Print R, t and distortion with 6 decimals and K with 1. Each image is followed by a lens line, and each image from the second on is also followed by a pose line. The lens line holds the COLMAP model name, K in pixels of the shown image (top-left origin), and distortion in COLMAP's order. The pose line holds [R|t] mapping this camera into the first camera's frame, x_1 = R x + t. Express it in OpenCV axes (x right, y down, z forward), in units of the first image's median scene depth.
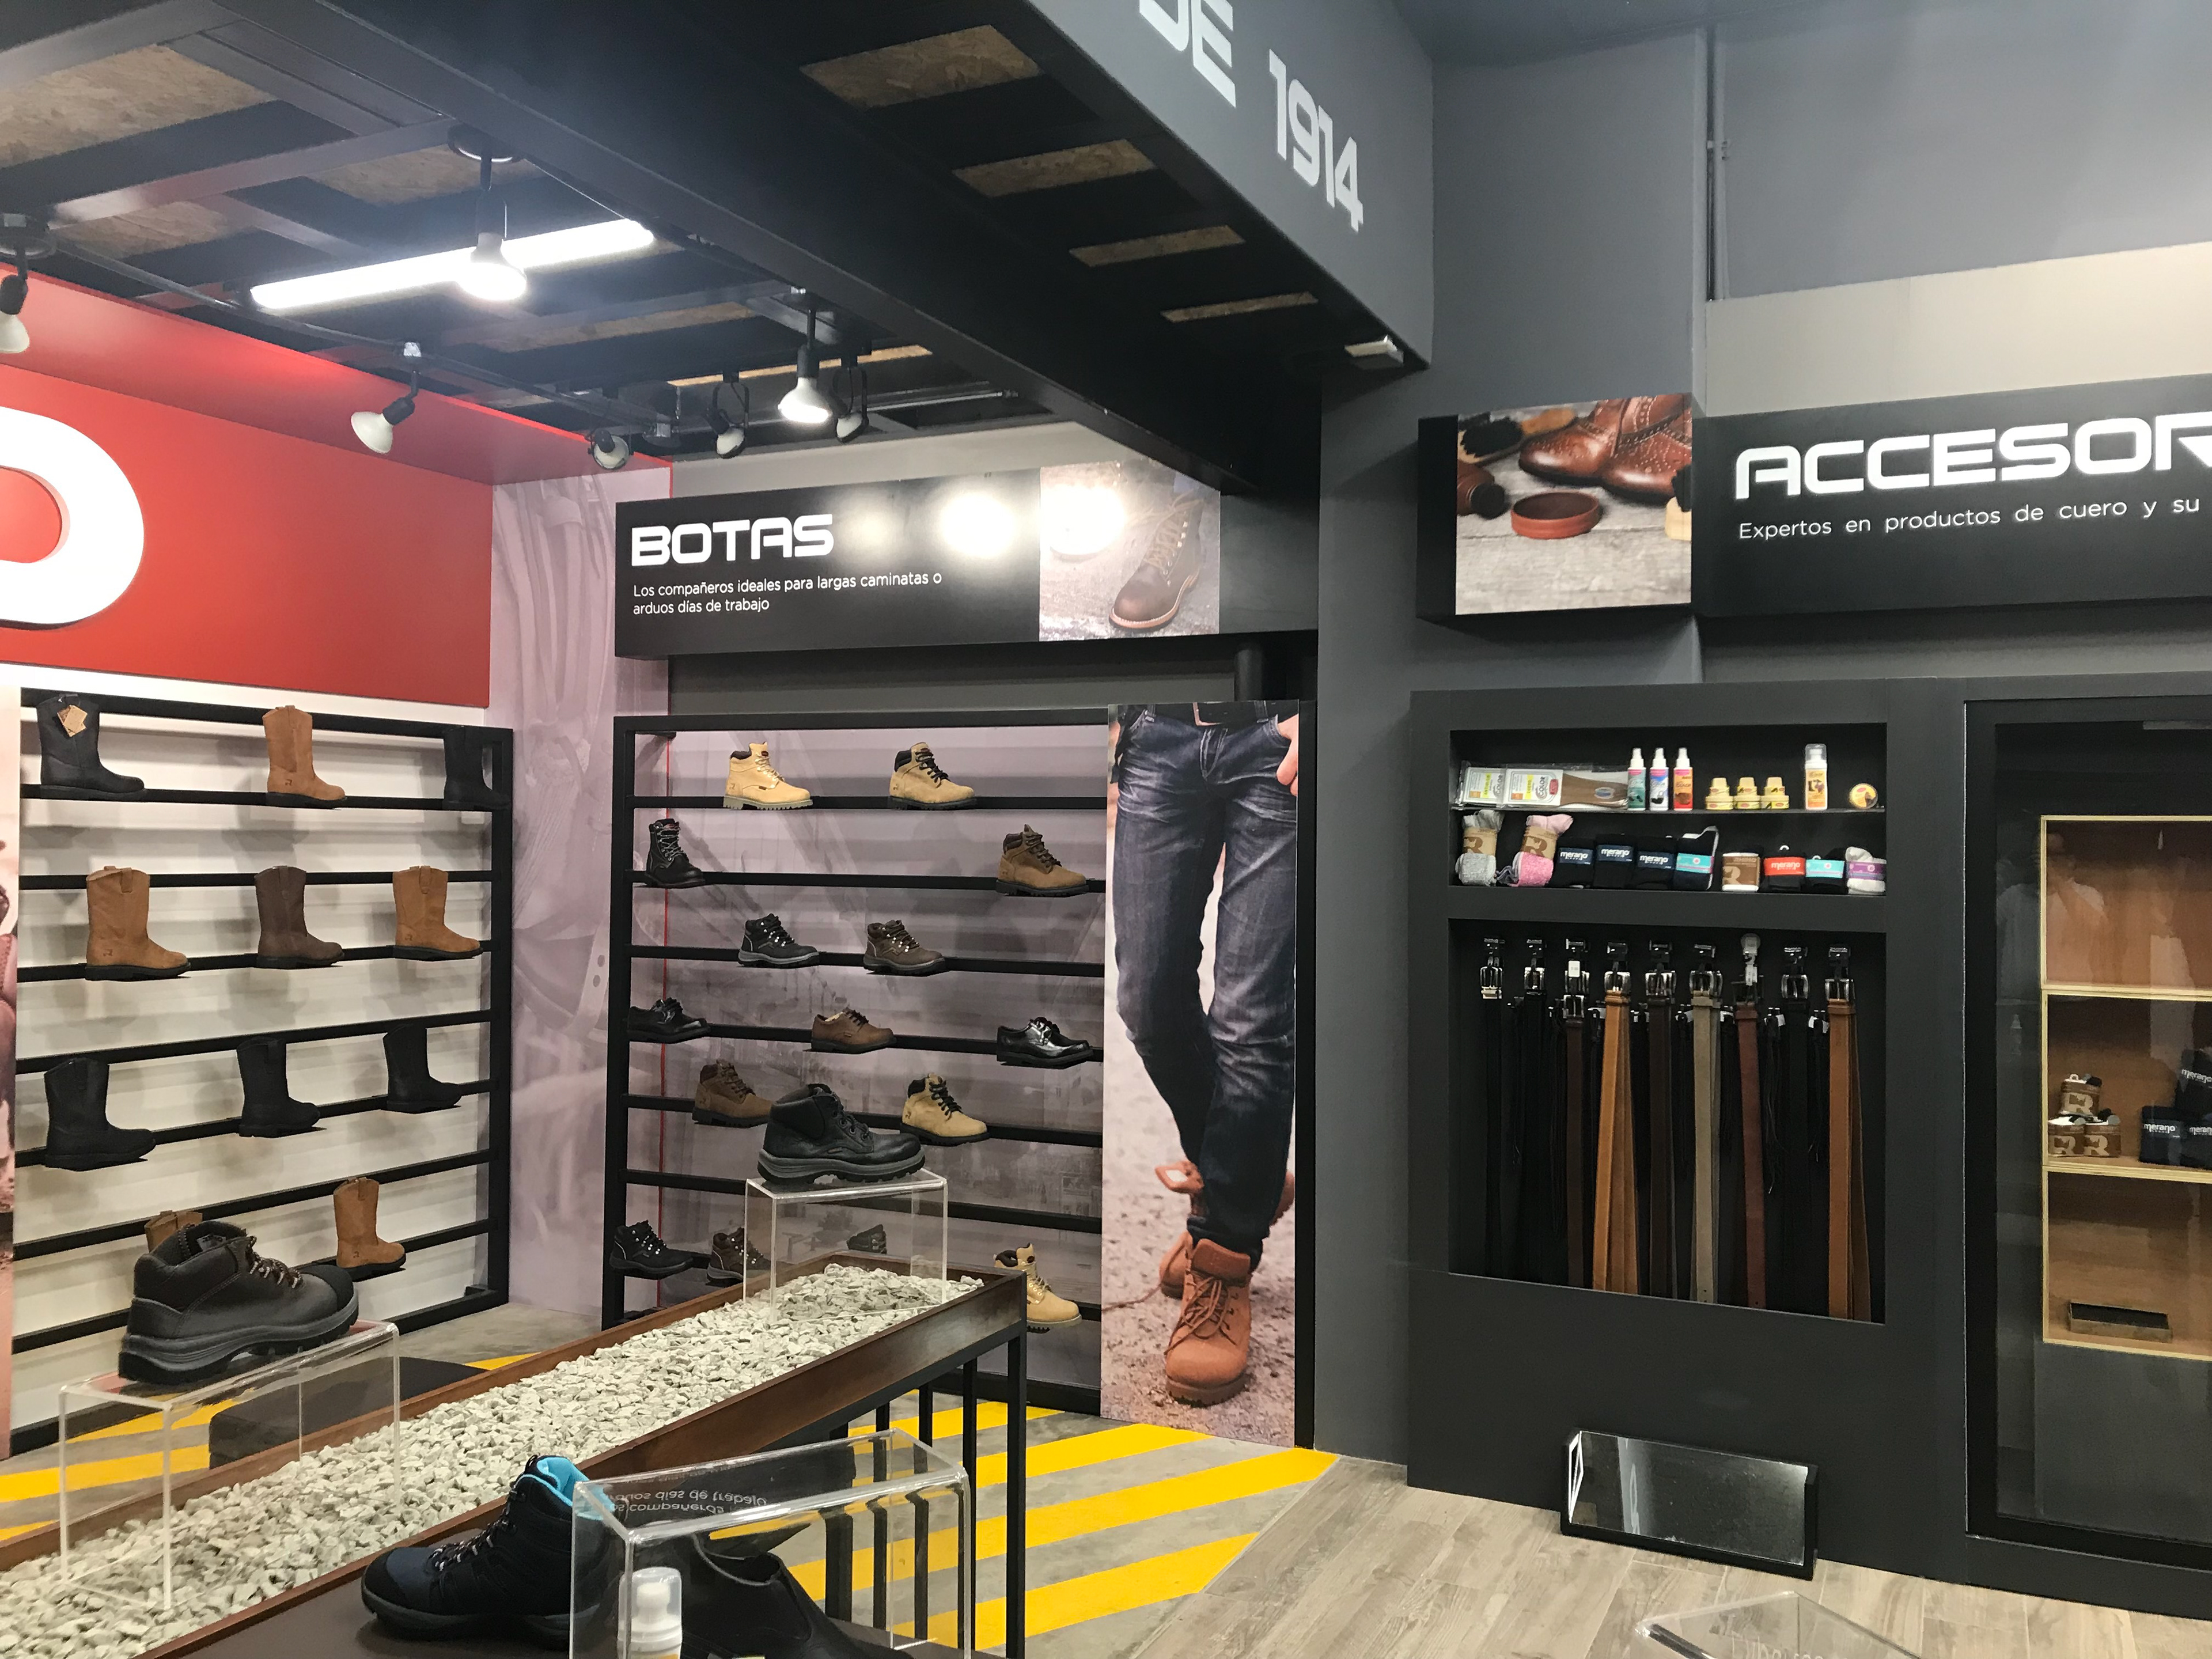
lens RADIAL K [[1812.2, 0, 1100.8], [0, 1812.2, 841.3], [0, 0, 1]] dist [0.063206, -0.067906]
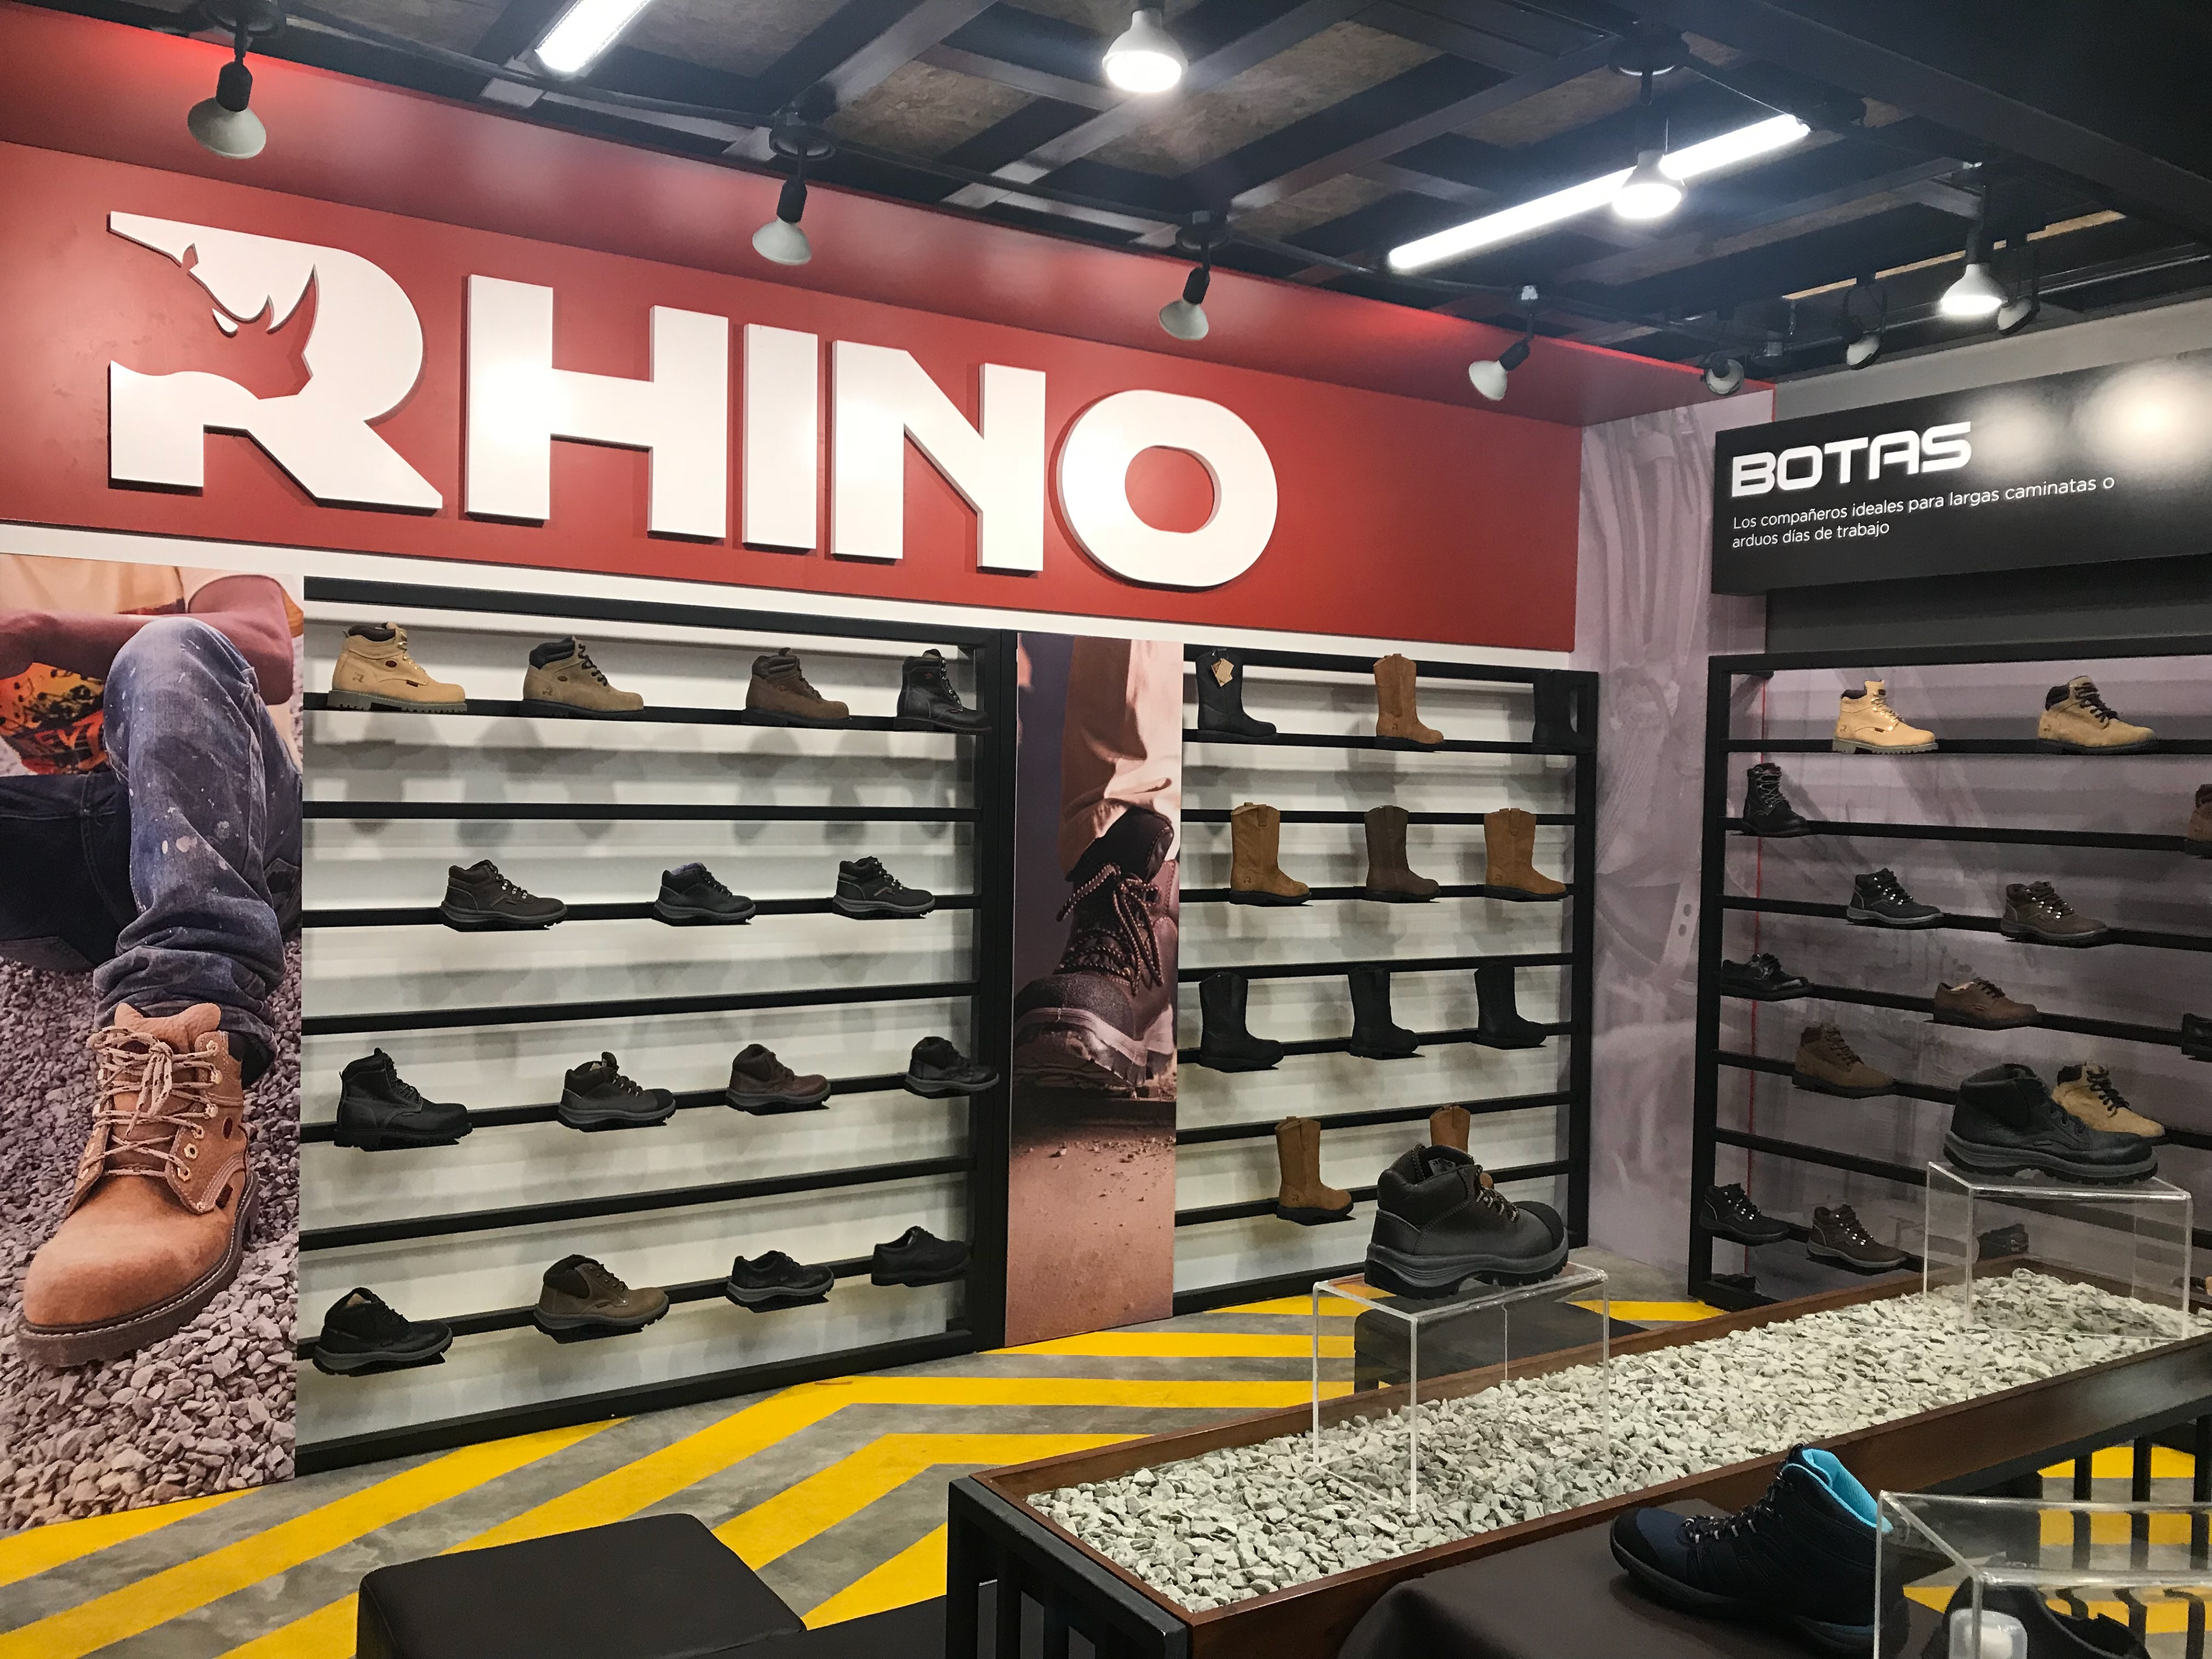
lens RADIAL K [[1813.6, 0, 1103.8], [0, 1813.6, 856.0], [0, 0, 1]] dist [0.046482, -0.074428]
pose [[0.856019, 0.034524, -0.515791, -0.046262], [-0.015781, 0.999048, 0.040679, 0.002659], [0.516704, -0.026682, 0.855748, 0.013286]]
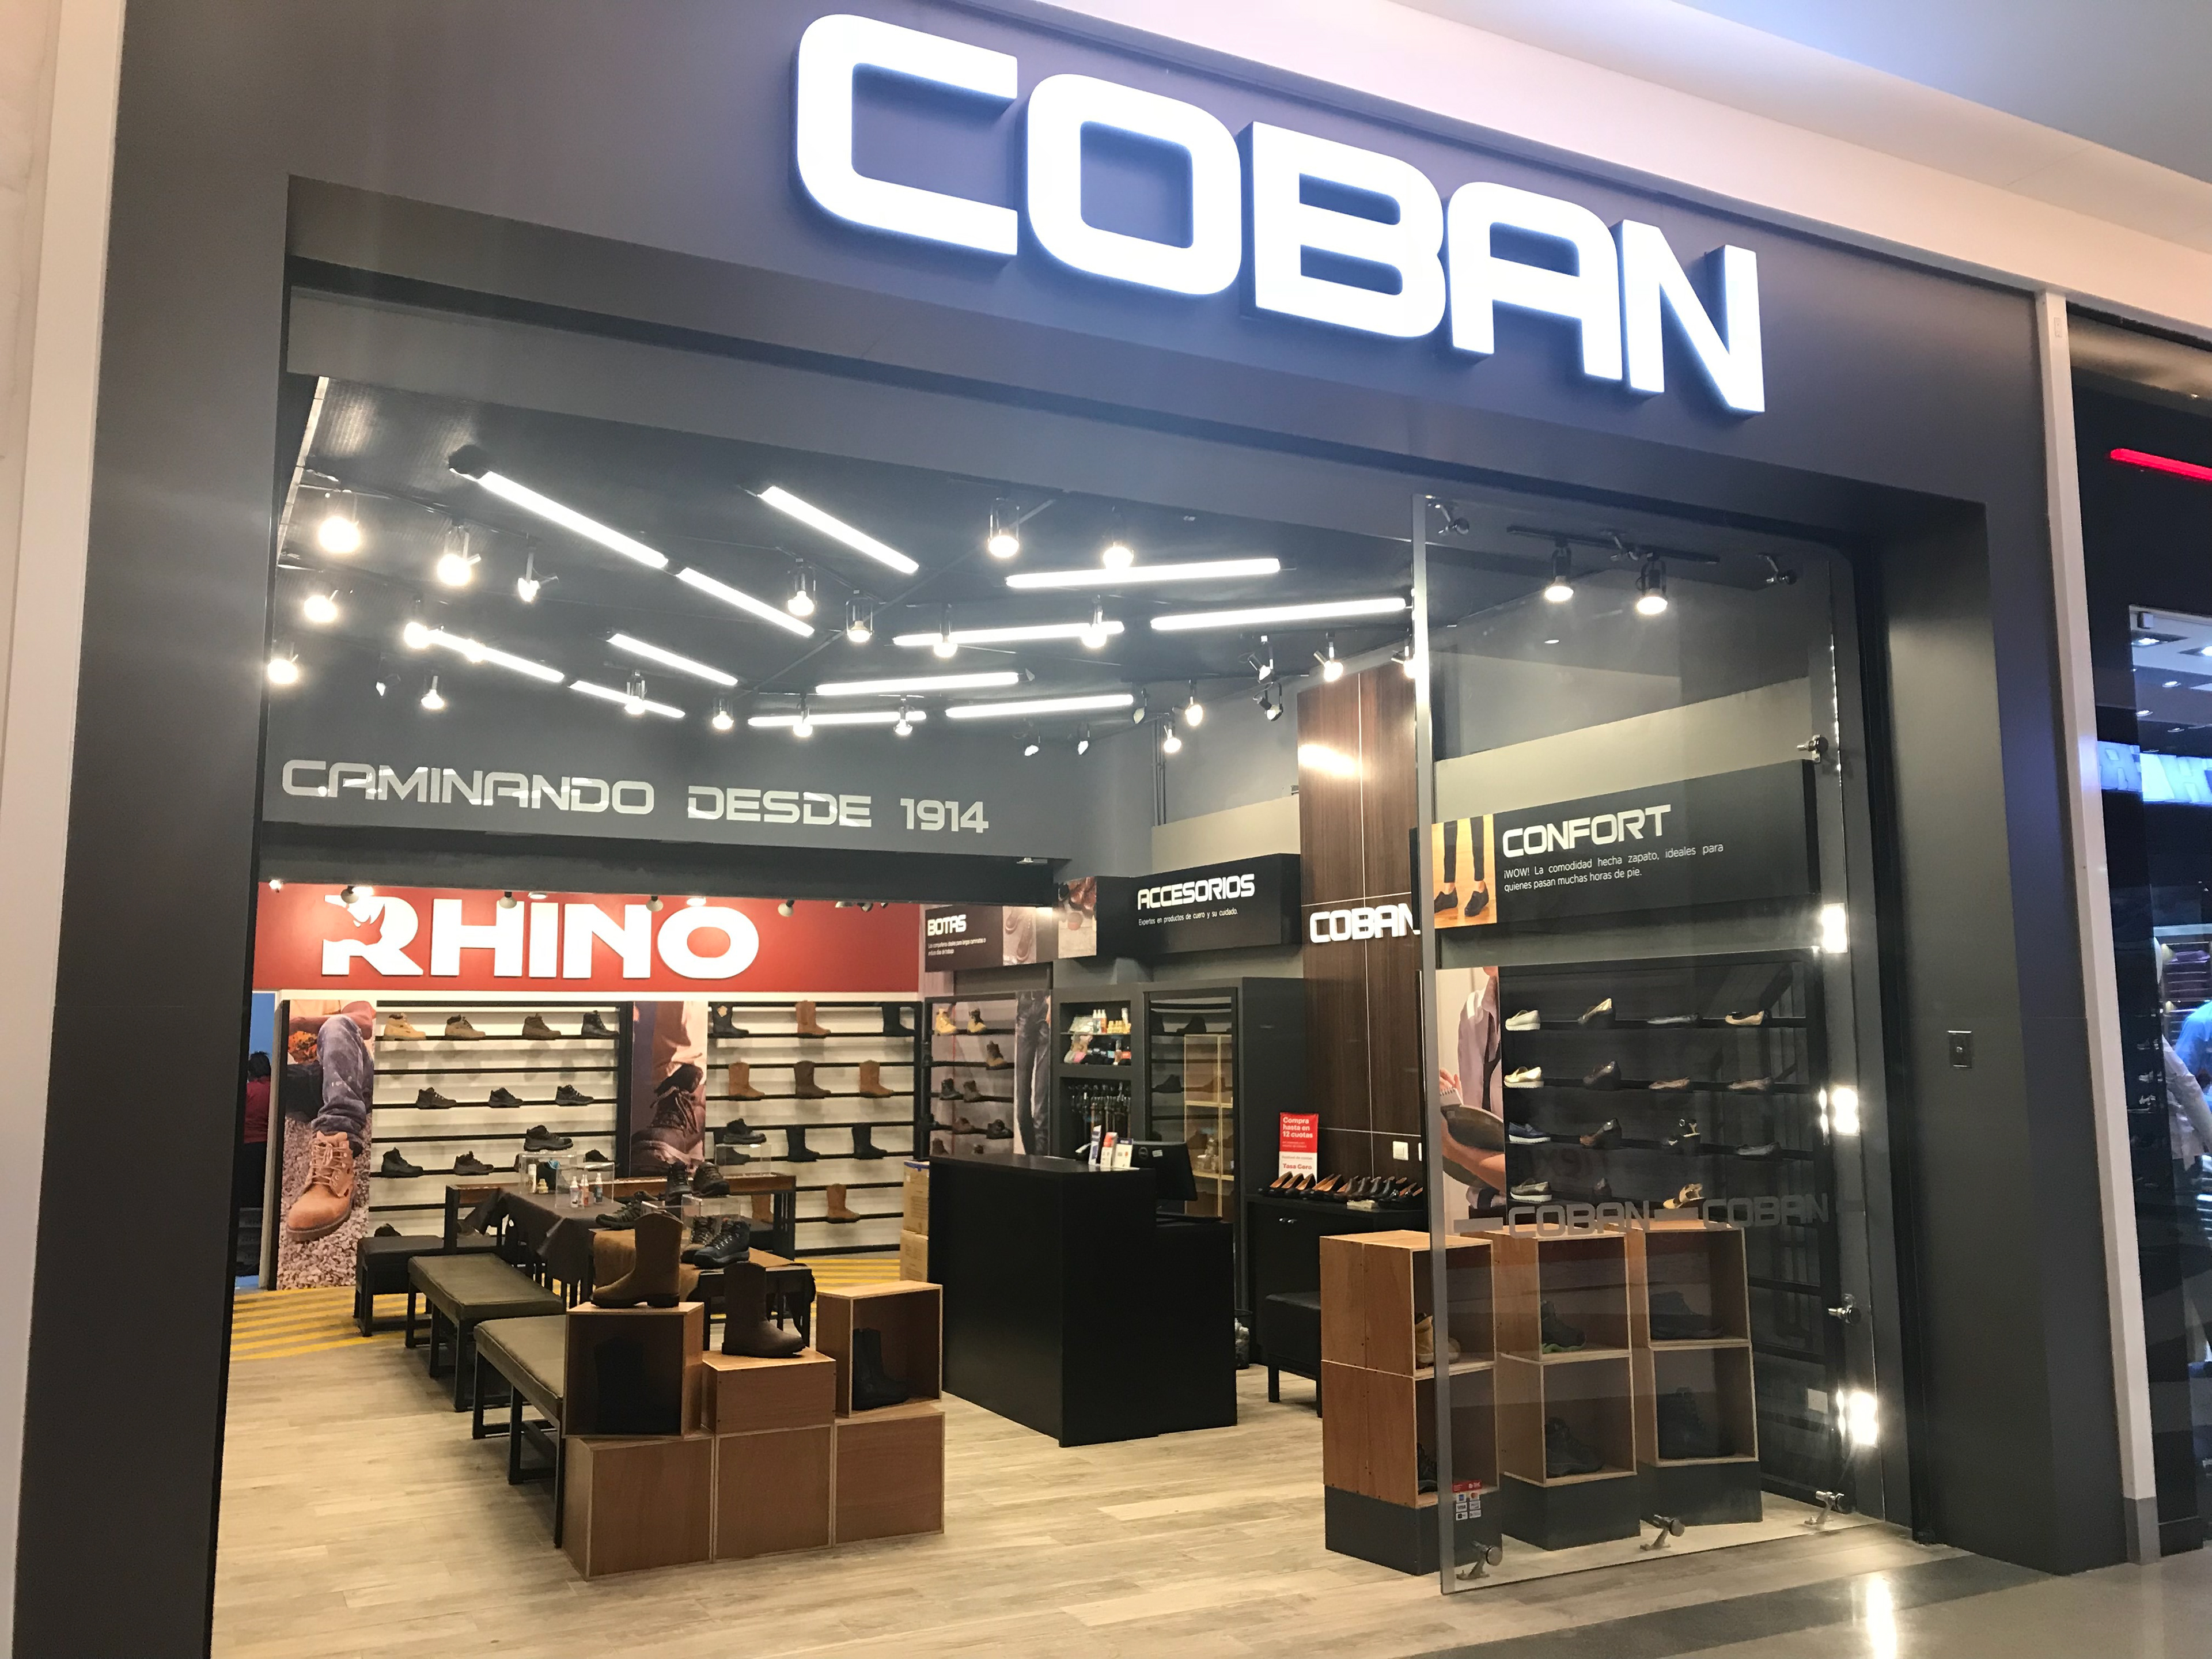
lens RADIAL K [[1818.8, 0, 1106.0], [0, 1818.8, 829.5], [0, 0, 1]] dist [0.002968, -0.077804]
pose [[0.800345, -0.085243, -0.593449, 1.579367], [0.016807, 0.992642, -0.119917, 0.004727], [0.599304, 0.086001, 0.795888, -0.911871]]
